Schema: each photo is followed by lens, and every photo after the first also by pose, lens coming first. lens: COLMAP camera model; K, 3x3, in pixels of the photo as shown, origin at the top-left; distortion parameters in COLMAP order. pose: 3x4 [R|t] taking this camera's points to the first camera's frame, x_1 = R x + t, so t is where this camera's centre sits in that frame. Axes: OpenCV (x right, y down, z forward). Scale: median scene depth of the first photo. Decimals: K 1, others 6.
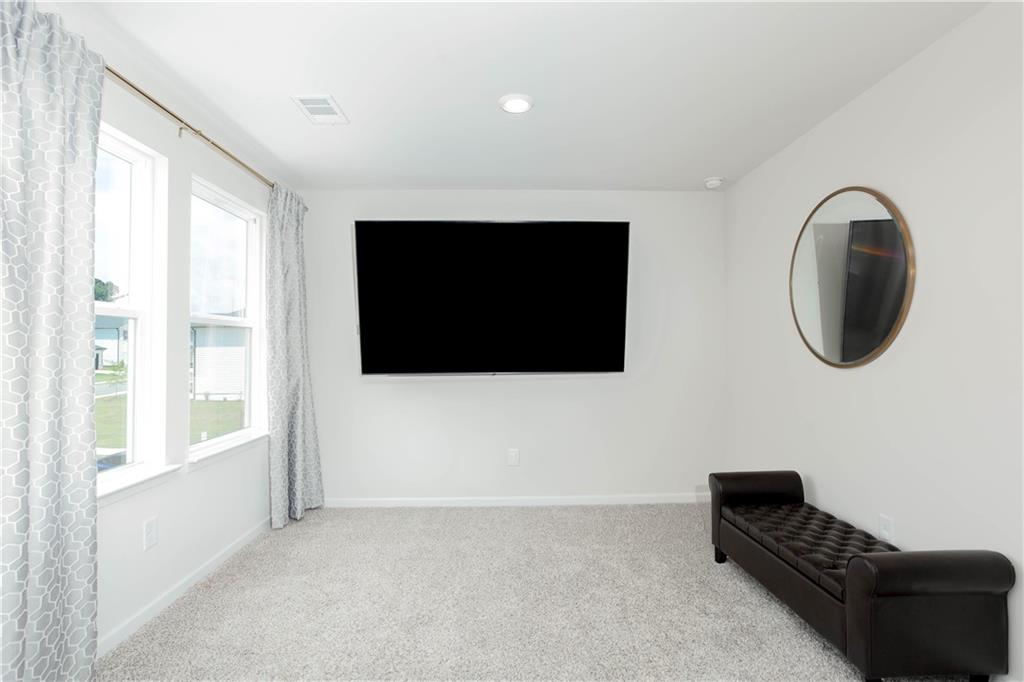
lens RADIAL K [[506.3, 0, 505.5], [0, 506.3, 337.7], [0, 0, 1]] dist [-0.025307, 0.005883]
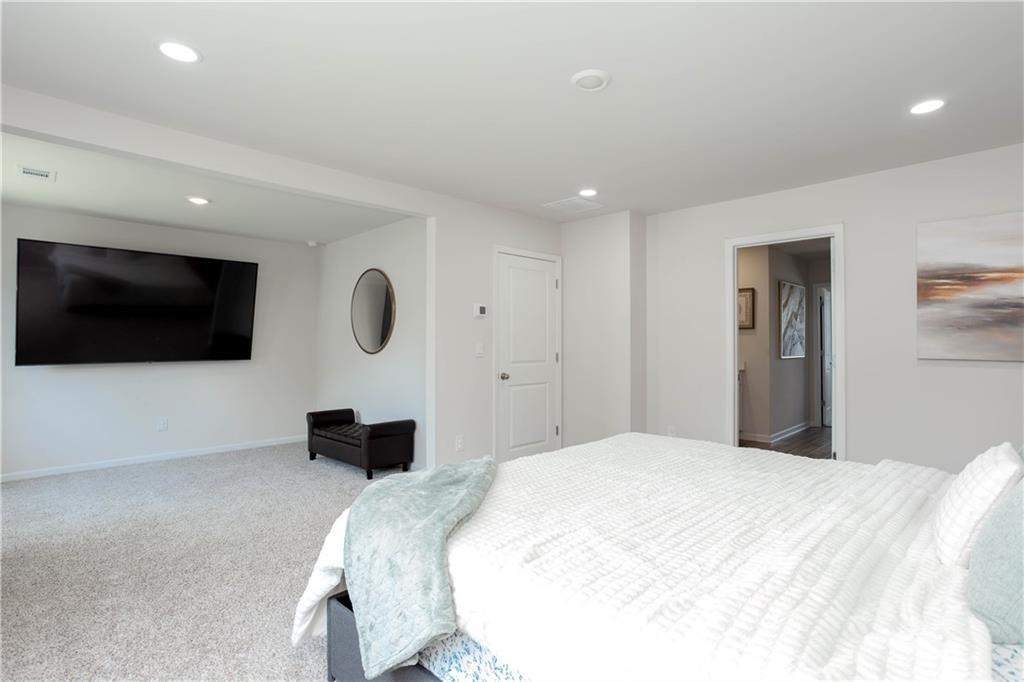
lens RADIAL K [[506.3, 0, 506.8], [0, 506.3, 338.6], [0, 0, 1]] dist [-0.025307, 0.005883]
pose [[0.722056, 0.009075, 0.691775, -0.349480], [-0.017456, 0.999835, 0.005104, -0.022766], [-0.691614, -0.015761, 0.722095, -0.843700]]
